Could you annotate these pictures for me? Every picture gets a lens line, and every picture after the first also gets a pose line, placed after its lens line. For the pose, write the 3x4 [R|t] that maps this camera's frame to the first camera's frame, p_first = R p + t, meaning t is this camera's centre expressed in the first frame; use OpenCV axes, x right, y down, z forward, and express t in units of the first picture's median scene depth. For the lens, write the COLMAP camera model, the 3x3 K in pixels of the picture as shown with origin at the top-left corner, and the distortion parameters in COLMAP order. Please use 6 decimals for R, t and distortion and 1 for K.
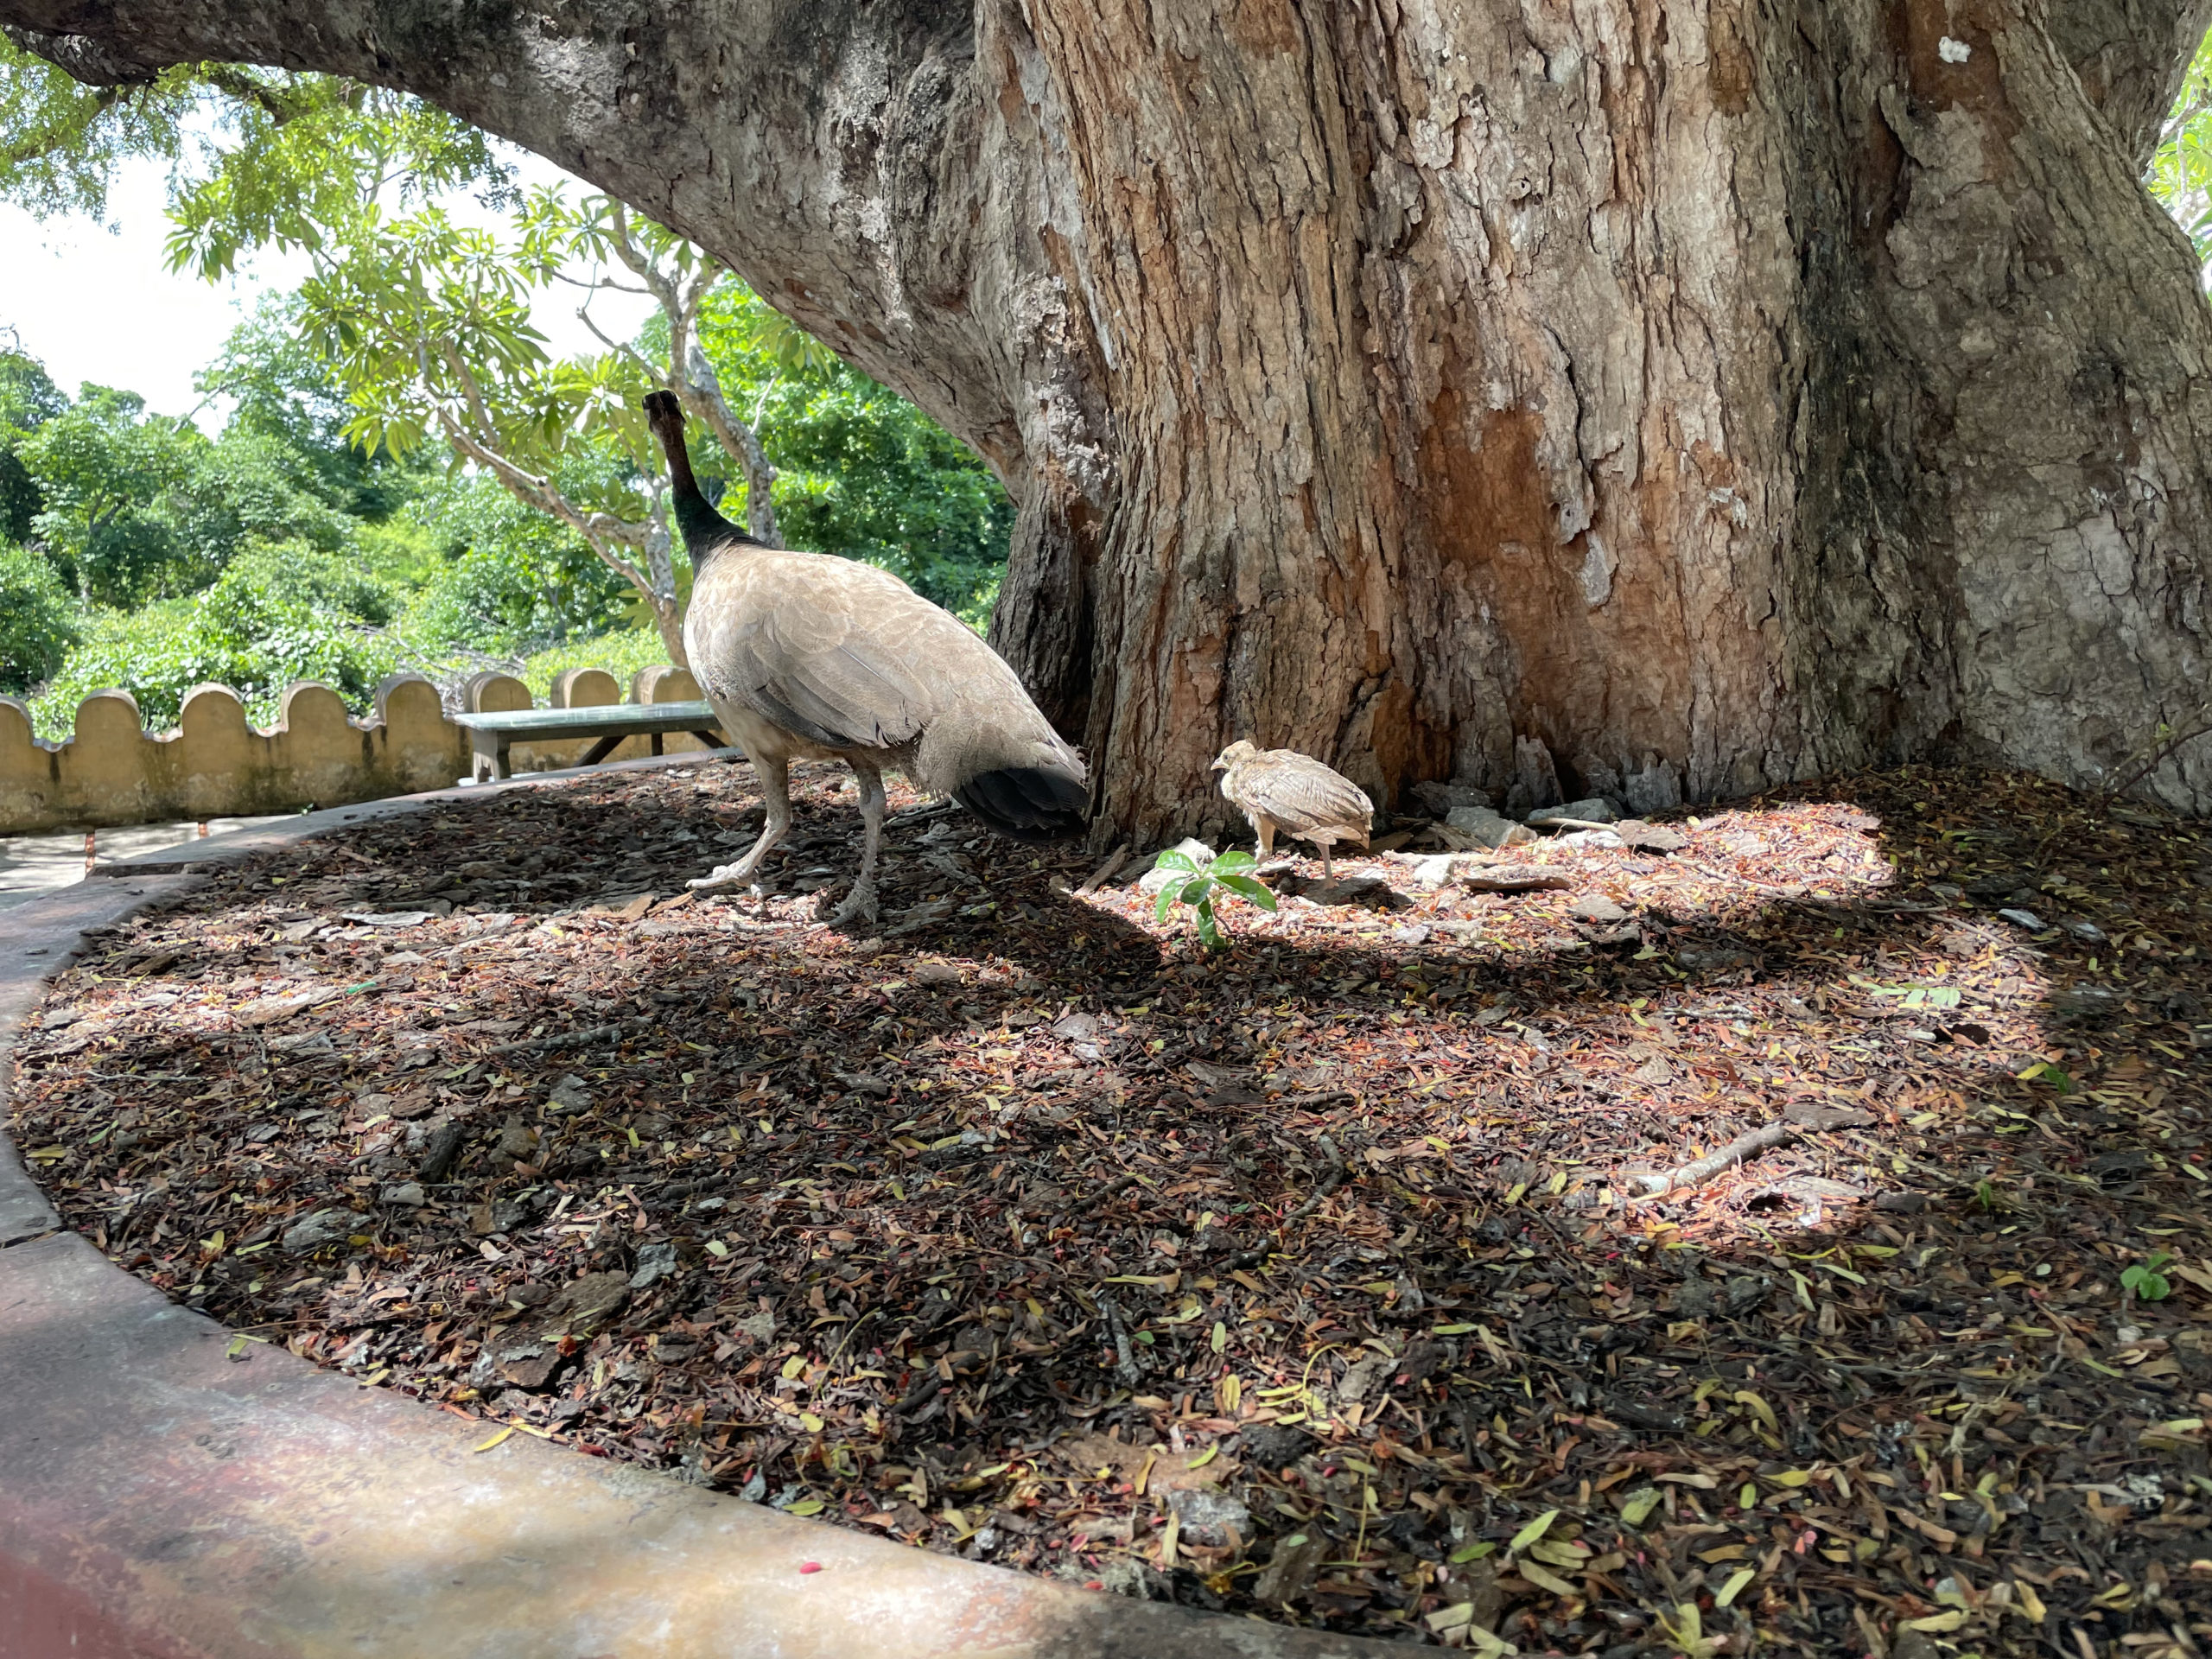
lens RADIAL K [[1554.1, 0, 1116.1], [0, 1554.1, 791.9], [0, 0, 1]] dist [0.067796, -0.076866]
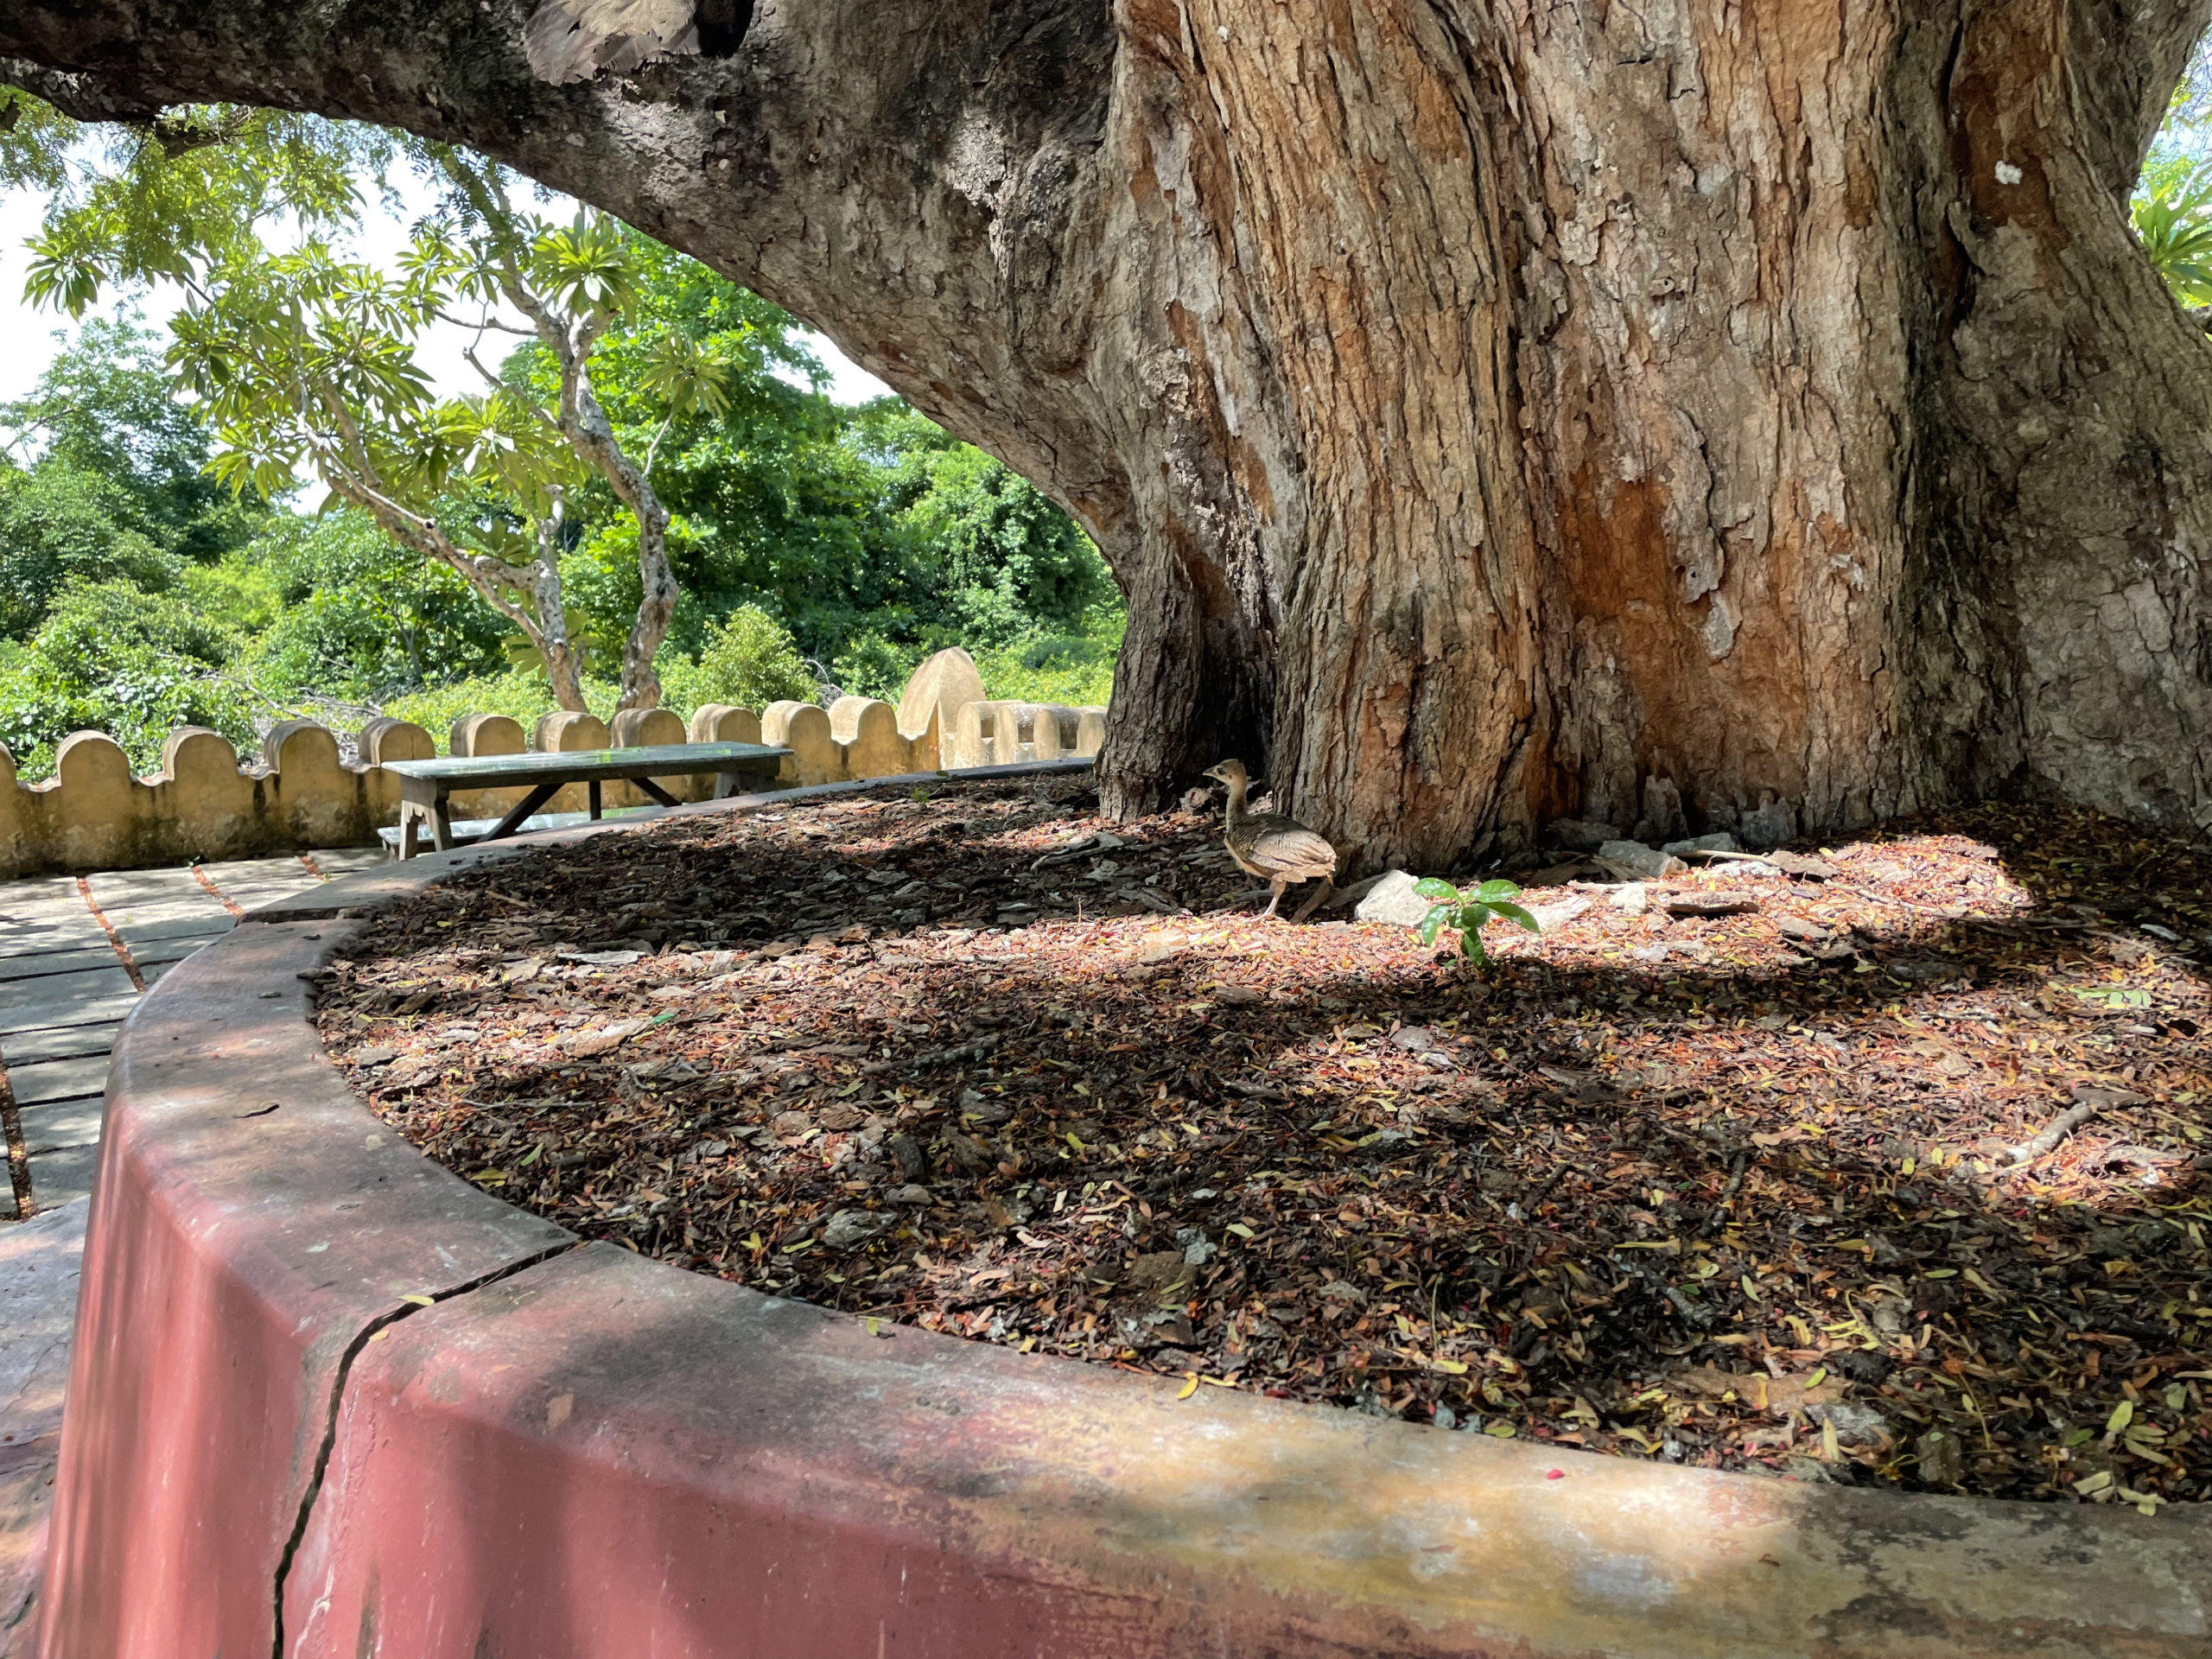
lens RADIAL K [[1554.1, 0, 1116.1], [0, 1554.1, 791.9], [0, 0, 1]] dist [0.067796, -0.076866]
pose [[0.994943, -0.004193, 0.100356, -0.233537], [0.007196, 0.999537, -0.029580, 0.005082], [-0.100186, 0.030153, 0.994512, -0.057251]]
